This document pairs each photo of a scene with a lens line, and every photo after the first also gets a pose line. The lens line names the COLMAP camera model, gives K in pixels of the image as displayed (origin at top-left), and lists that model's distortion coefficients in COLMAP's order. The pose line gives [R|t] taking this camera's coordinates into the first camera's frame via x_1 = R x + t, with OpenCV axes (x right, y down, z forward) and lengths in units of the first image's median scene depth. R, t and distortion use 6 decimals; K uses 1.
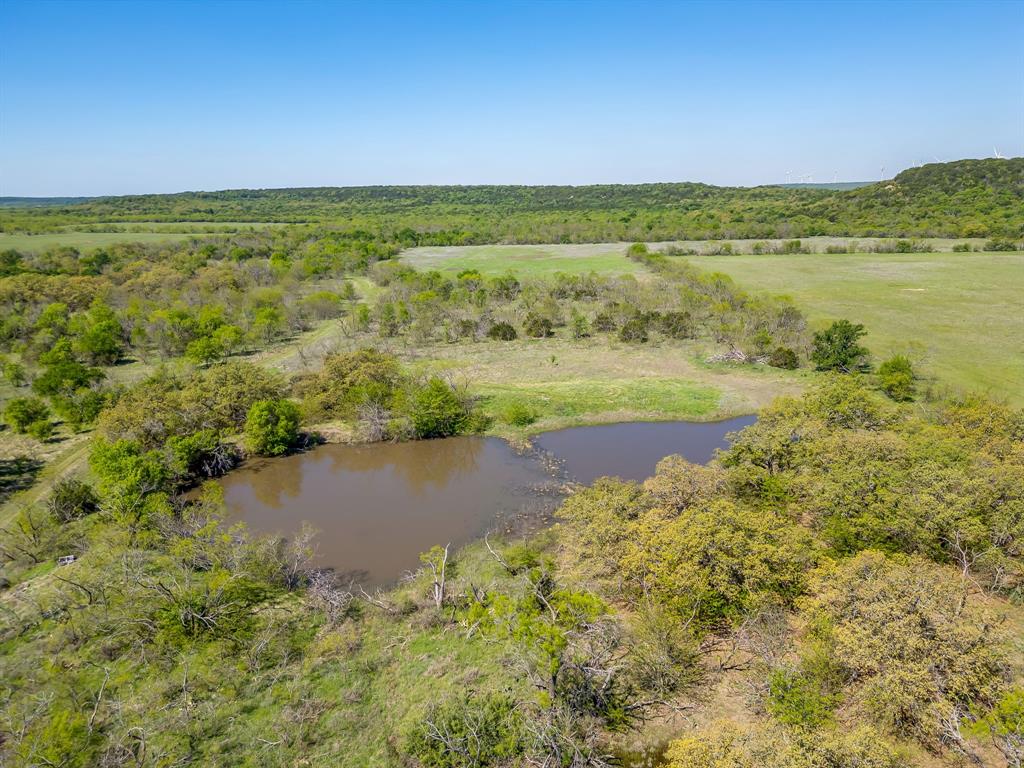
lens RADIAL K [[719.7, 0, 515.7], [0, 719.7, 383.2], [0, 0, 1]] dist [0.074815, -0.072090]
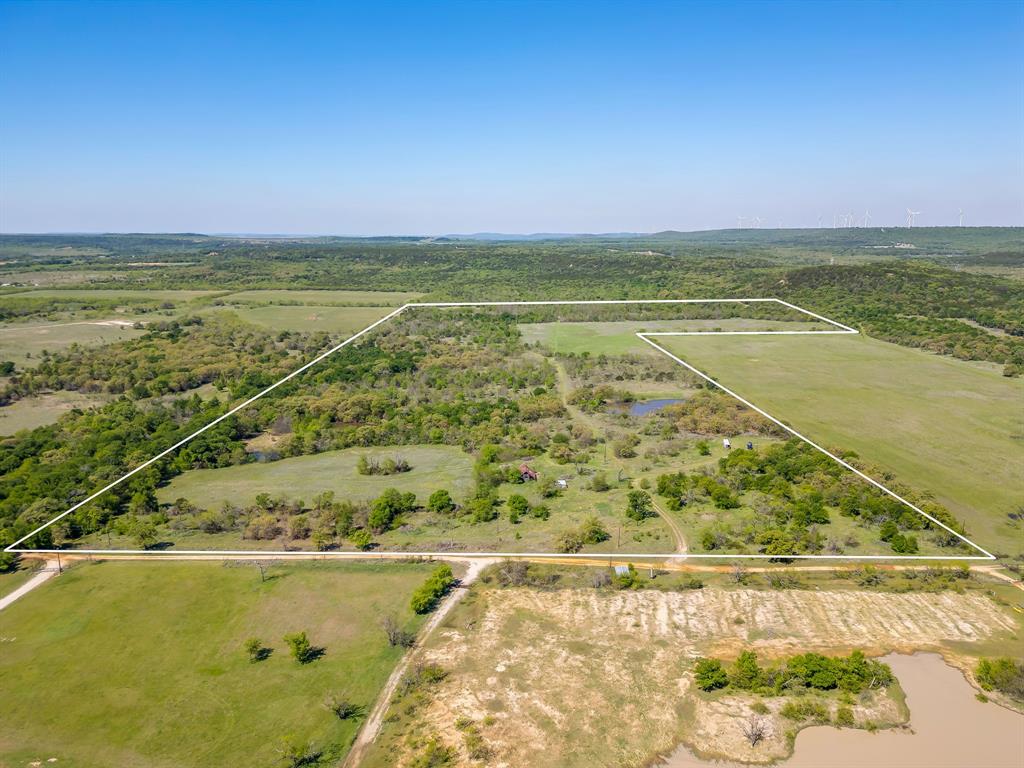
lens RADIAL K [[724.0, 0, 512.0], [0, 724.0, 384.0], [0, 0, 1]] dist [0.082729, -0.077660]
pose [[0.998919, -0.002541, 0.046413, -0.123254], [0.004170, 0.999378, -0.035032, 0.013160], [-0.046296, 0.035187, 0.998308, -0.430015]]
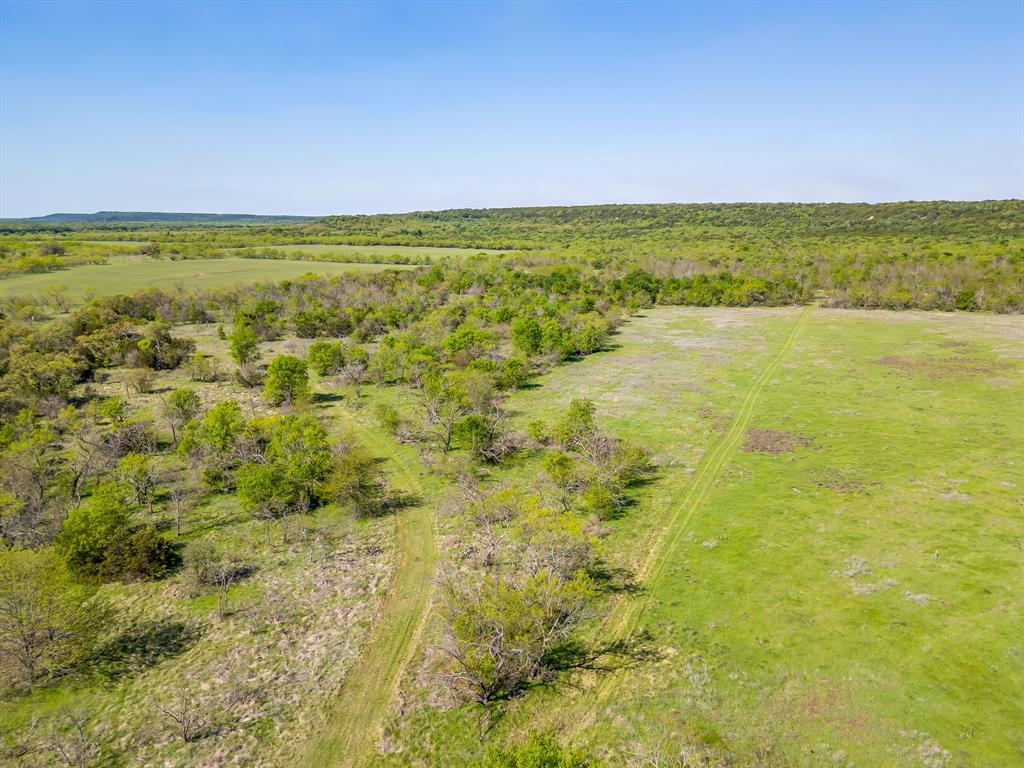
lens RADIAL K [[727.2, 0, 517.0], [0, 727.2, 385.7], [0, 0, 1]] dist [0.079999, -0.082361]
pose [[0.951623, 0.078669, -0.297027, -0.036325], [-0.086587, 0.996152, -0.013573, -0.060986], [0.294816, 0.038635, 0.954773, 0.243278]]
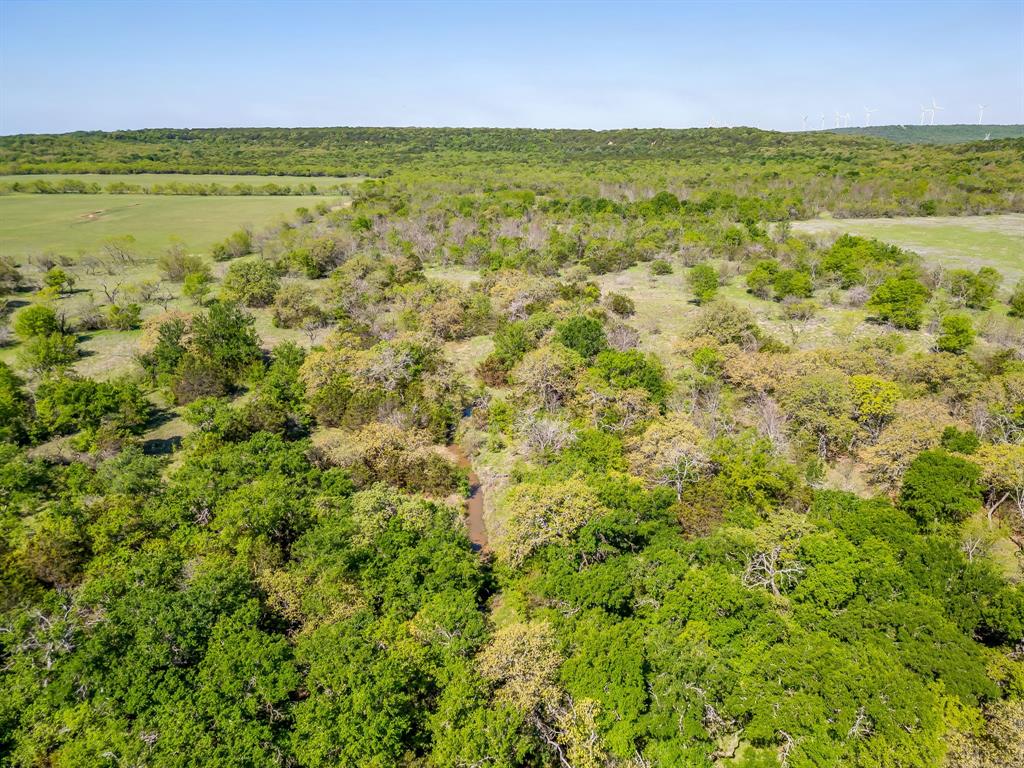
lens RADIAL K [[719.7, 0, 515.7], [0, 719.7, 383.2], [0, 0, 1]] dist [0.074815, -0.072090]
pose [[0.988002, -0.038300, 0.149615, -0.211240], [0.028244, 0.997233, 0.068769, -0.056764], [-0.151834, -0.063718, 0.986350, 0.232158]]
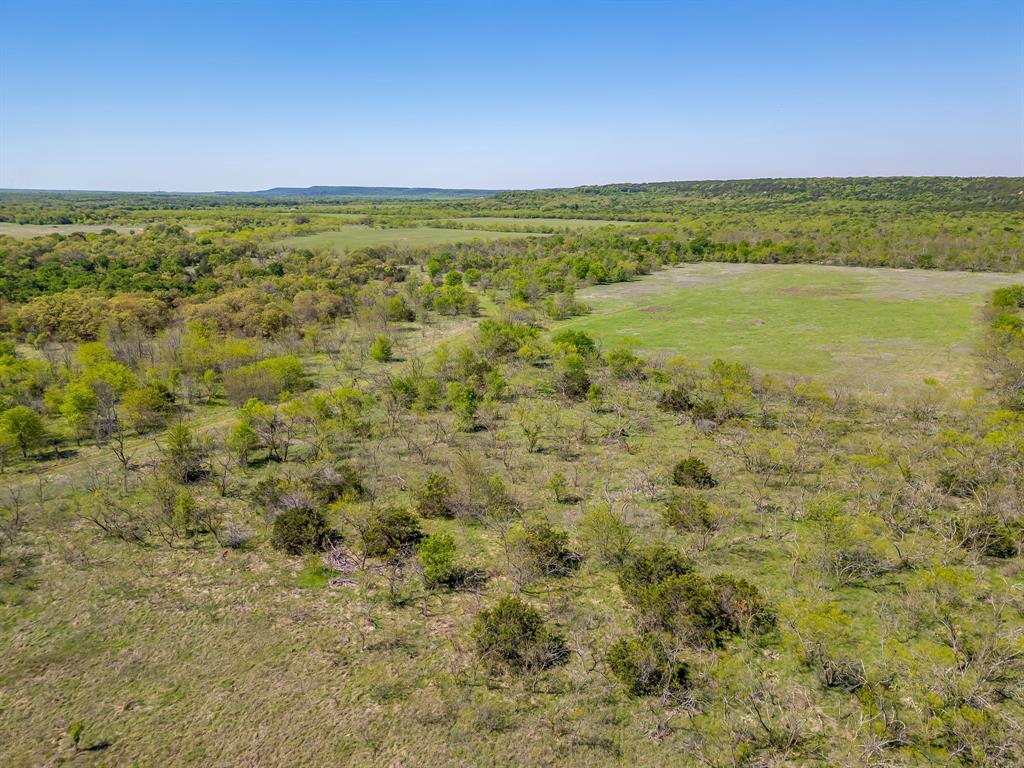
lens RADIAL K [[724.0, 0, 512.0], [0, 724.0, 384.0], [0, 0, 1]] dist [0.082729, -0.077660]
pose [[0.850900, 0.144540, -0.505051, 0.057741], [-0.139439, 0.989060, 0.048134, -0.036734], [0.506483, 0.029466, 0.861746, 0.119839]]
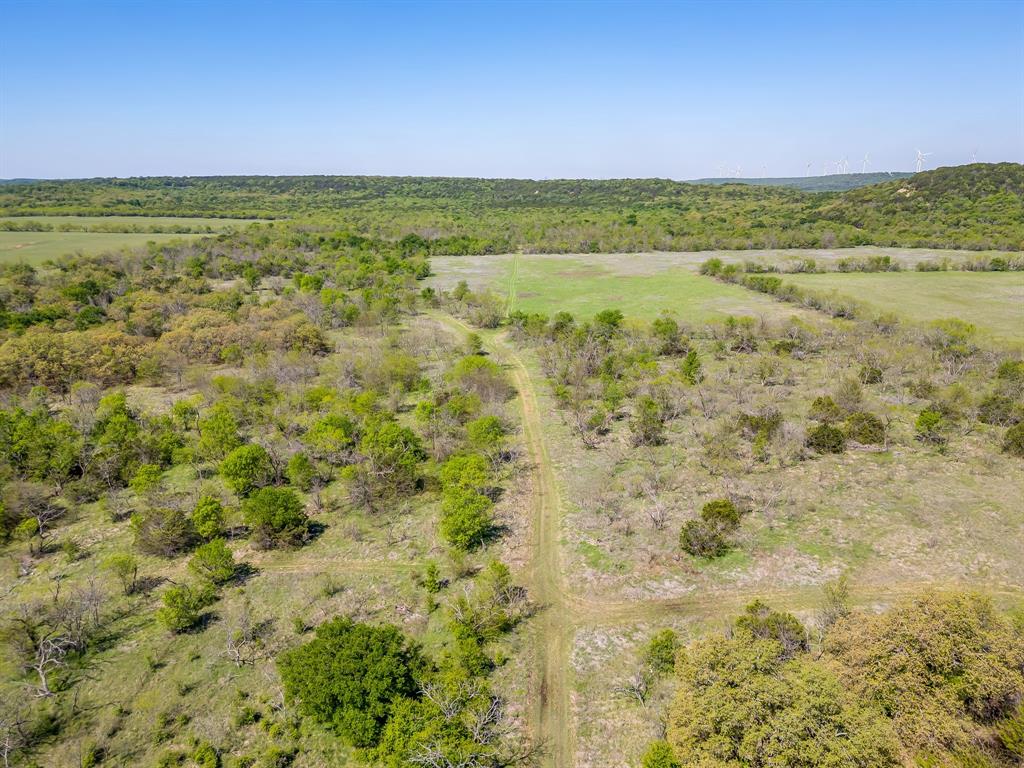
lens RADIAL K [[727.2, 0, 517.0], [0, 727.2, 385.7], [0, 0, 1]] dist [0.079999, -0.082361]
pose [[0.994283, -0.014712, 0.105754, -0.068334], [0.013180, 0.999798, 0.015166, -0.024579], [-0.105956, -0.013685, 0.994277, 0.063160]]
